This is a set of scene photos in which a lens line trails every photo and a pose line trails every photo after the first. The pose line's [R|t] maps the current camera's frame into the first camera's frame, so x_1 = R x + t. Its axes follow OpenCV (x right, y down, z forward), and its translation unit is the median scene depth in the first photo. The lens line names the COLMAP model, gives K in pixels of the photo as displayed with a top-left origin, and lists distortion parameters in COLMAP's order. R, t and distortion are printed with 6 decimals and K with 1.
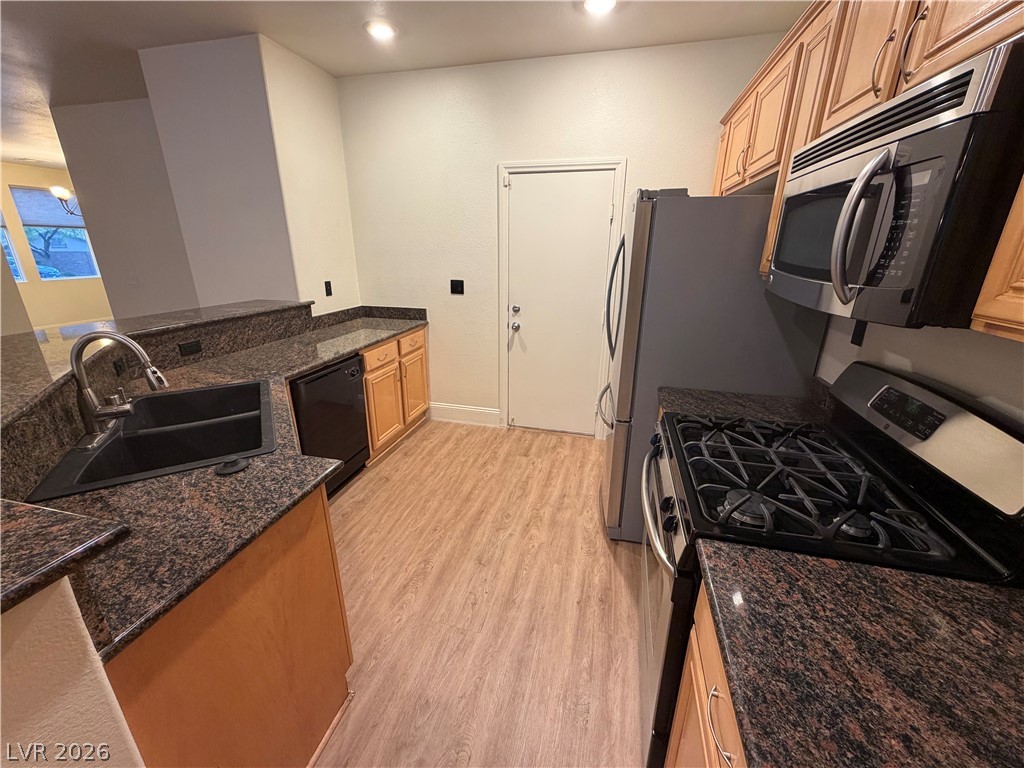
lens RADIAL K [[405.8, 0, 508.1], [0, 405.8, 379.7], [0, 0, 1]] dist [-0.000047, -0.000027]
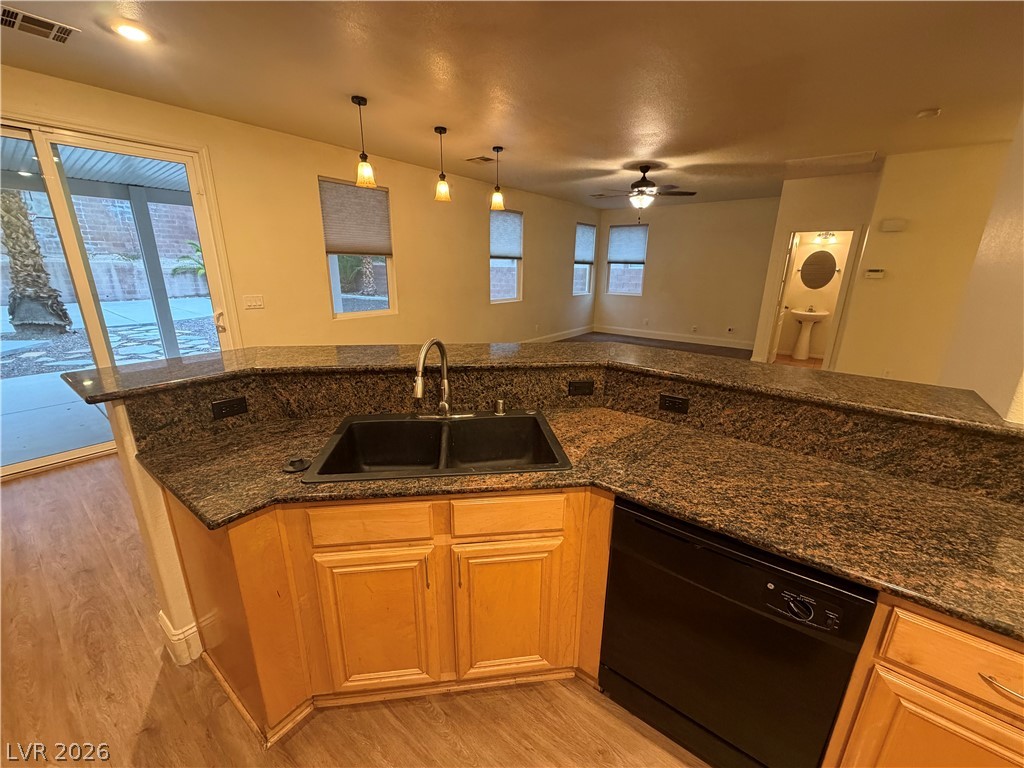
lens RADIAL K [[405.8, 0, 505.3], [0, 405.8, 377.4], [0, 0, 1]] dist [-0.000047, -0.000027]
pose [[-0.382648, 0.242014, -0.891633, 0.019535], [-0.305027, 0.877874, 0.369183, -0.335140], [0.872089, 0.413240, -0.262096, 0.972724]]
